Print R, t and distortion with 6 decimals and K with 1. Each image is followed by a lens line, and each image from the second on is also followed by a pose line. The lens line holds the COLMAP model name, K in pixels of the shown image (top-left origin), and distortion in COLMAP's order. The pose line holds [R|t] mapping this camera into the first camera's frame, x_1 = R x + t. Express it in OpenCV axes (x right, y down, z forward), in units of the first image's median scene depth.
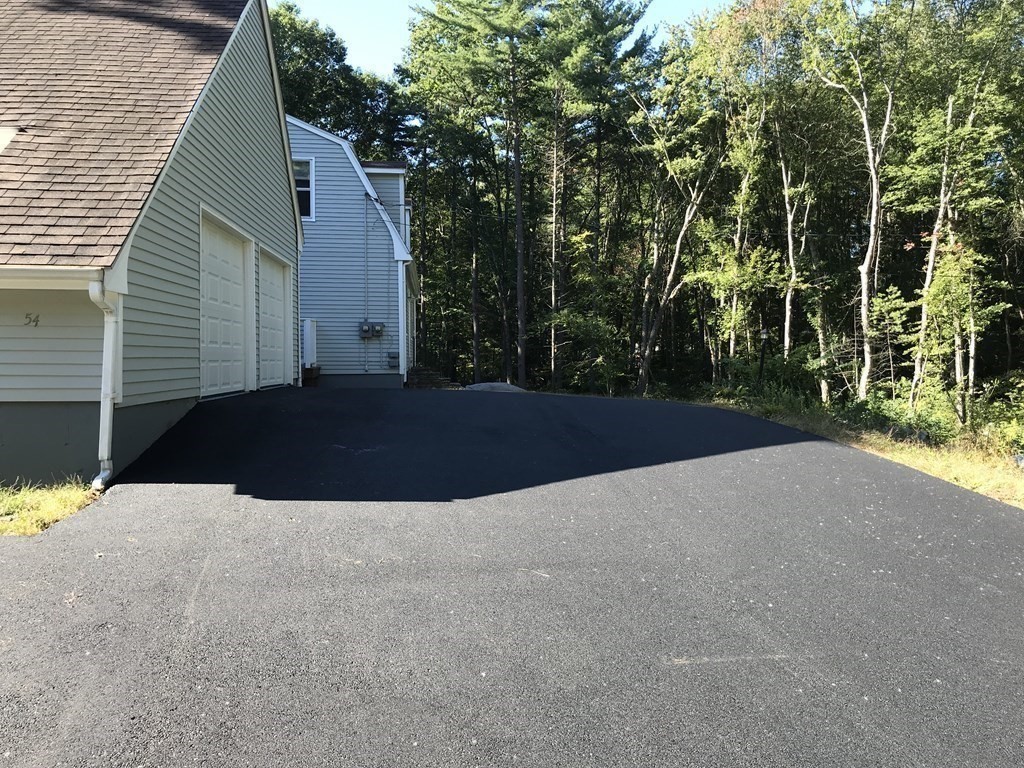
lens RADIAL K [[832.3, 0, 513.3], [0, 832.3, 382.9], [0, 0, 1]] dist [0.008538, -0.003155]
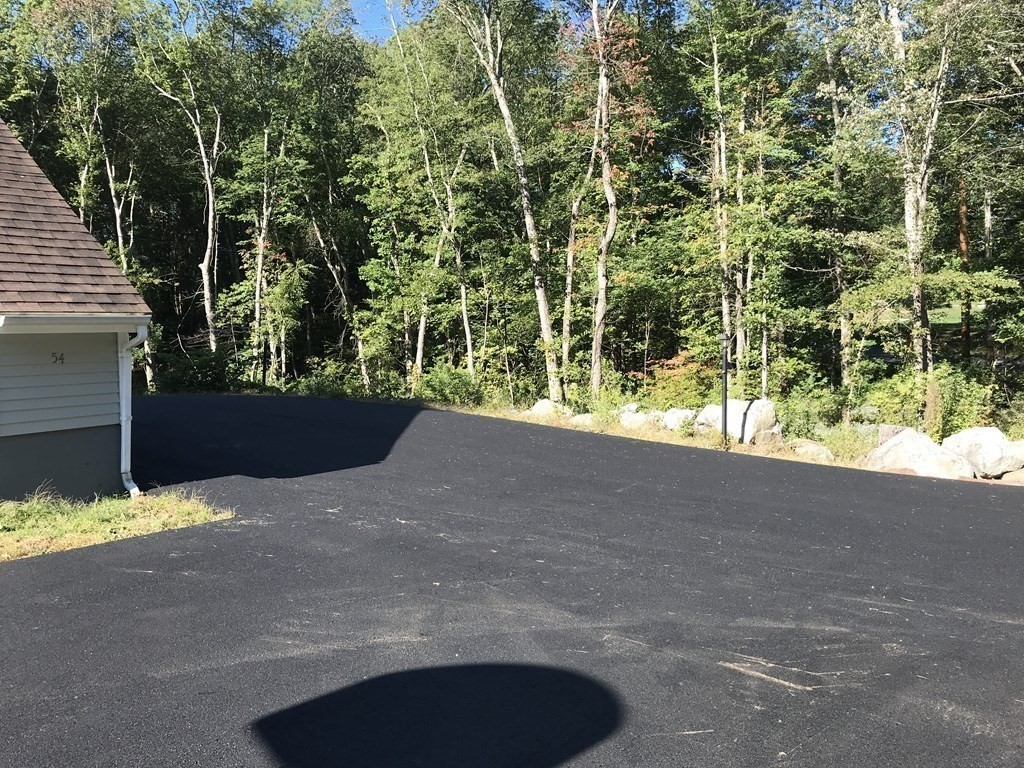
lens RADIAL K [[832.3, 0, 511.1], [0, 832.3, 386.2], [0, 0, 1]] dist [0.008538, -0.003155]
pose [[0.631002, -0.067303, 0.772856, -0.203174], [0.045879, 0.997723, 0.049427, -0.012477], [-0.774423, 0.004270, 0.632653, -0.035279]]
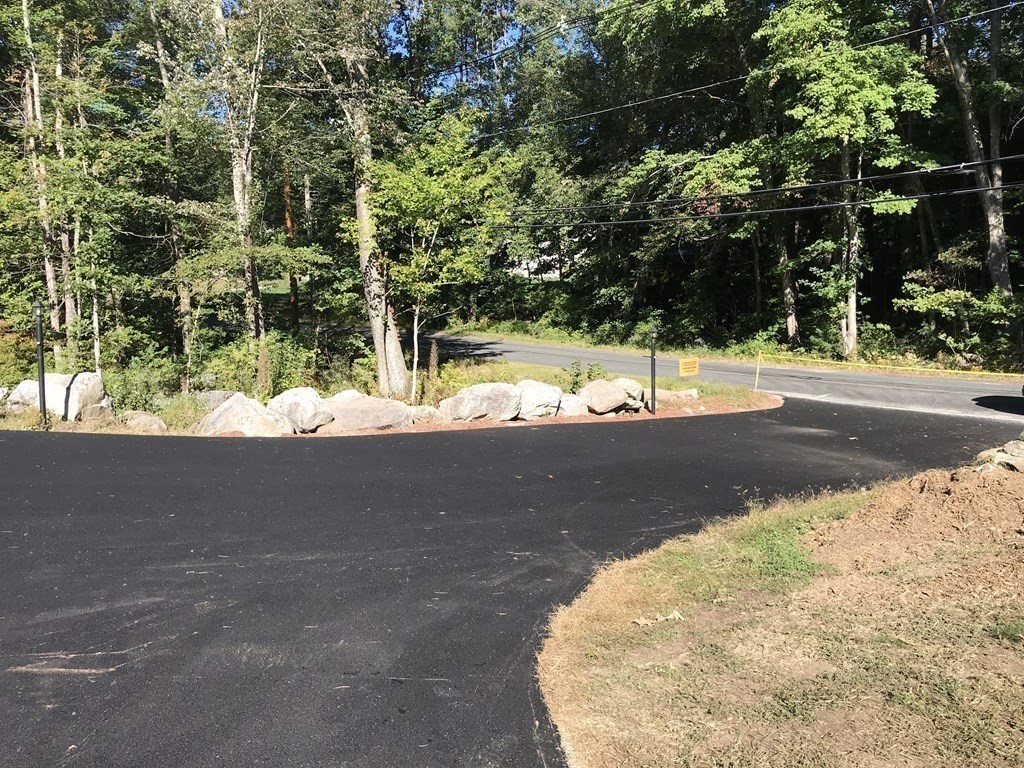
lens RADIAL K [[832.3, 0, 512.9], [0, 832.3, 383.2], [0, 0, 1]] dist [0.008538, -0.003155]
pose [[-0.065517, -0.111575, 0.991594, -0.200371], [0.032560, 0.992961, 0.113880, -0.012006], [-0.997320, 0.039747, -0.061423, -0.042410]]
